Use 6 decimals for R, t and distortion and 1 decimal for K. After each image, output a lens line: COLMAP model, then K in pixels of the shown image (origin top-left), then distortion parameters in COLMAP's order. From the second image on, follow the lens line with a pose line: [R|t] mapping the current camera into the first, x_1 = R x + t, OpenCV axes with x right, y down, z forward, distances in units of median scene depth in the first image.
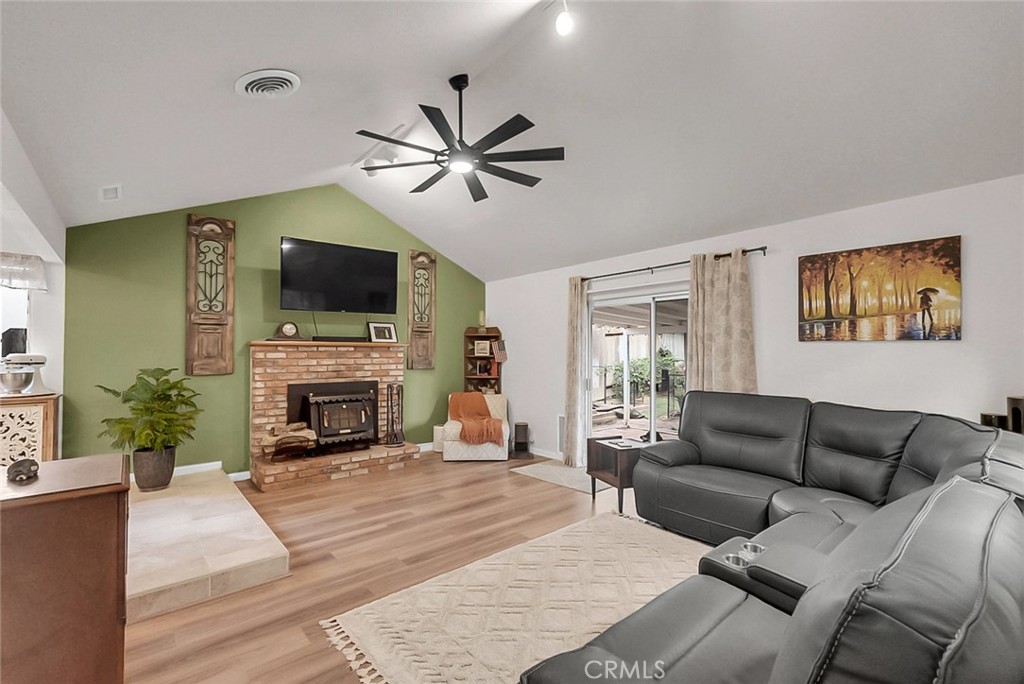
lens RADIAL K [[447.2, 0, 501.8], [0, 447.2, 337.8], [0, 0, 1]] dist [-0.003264, -0.000406]
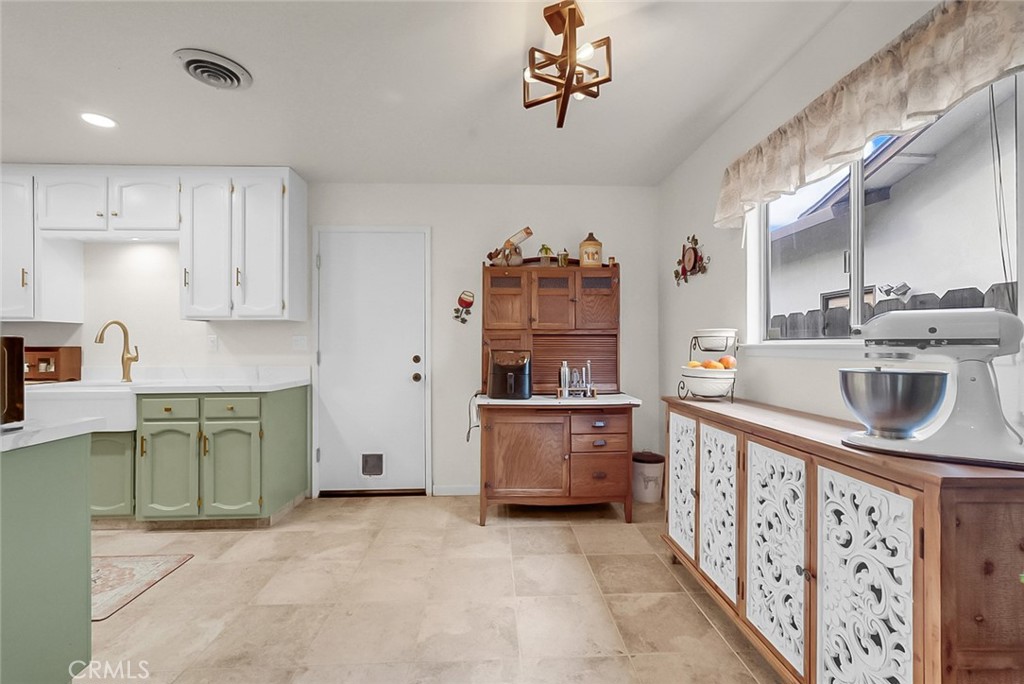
lens RADIAL K [[467.0, 0, 507.9], [0, 467.0, 347.7], [0, 0, 1]] dist [-0.004210, 0.000188]
pose [[-0.624259, 0.006041, -0.781194, -0.677055], [0.021957, 0.999711, -0.009816, 0.060414], [0.780909, -0.023280, -0.624211, 1.011334]]
